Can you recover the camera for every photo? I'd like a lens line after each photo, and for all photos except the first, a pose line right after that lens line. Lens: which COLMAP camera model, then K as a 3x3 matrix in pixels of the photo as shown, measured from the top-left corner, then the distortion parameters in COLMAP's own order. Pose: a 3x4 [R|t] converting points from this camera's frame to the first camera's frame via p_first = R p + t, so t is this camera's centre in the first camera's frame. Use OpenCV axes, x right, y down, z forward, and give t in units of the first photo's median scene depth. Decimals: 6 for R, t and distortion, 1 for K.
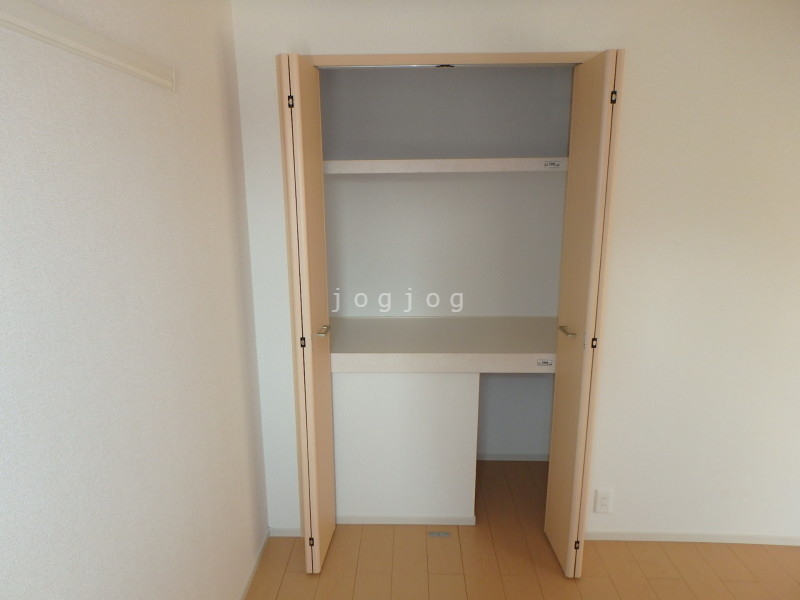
lens RADIAL K [[512.9, 0, 399.8], [0, 512.9, 299.5], [0, 0, 1]] dist [-0.000442, 0.000986]
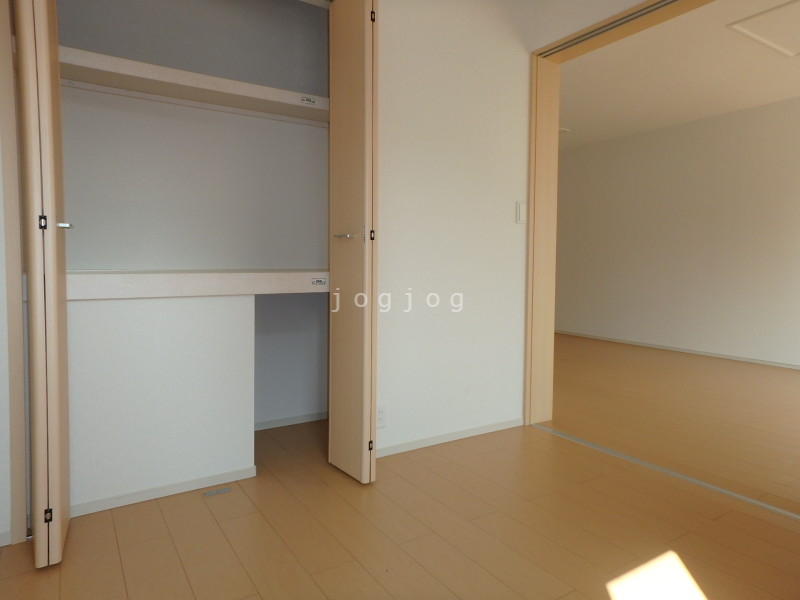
lens RADIAL K [[512.9, 0, 400.9], [0, 512.9, 299.5], [0, 0, 1]] dist [-0.000442, 0.000986]
pose [[0.826455, -0.017974, 0.562715, -0.155936], [0.111204, 0.985011, -0.131862, 0.311515], [-0.551910, 0.171554, 0.816066, 0.087050]]
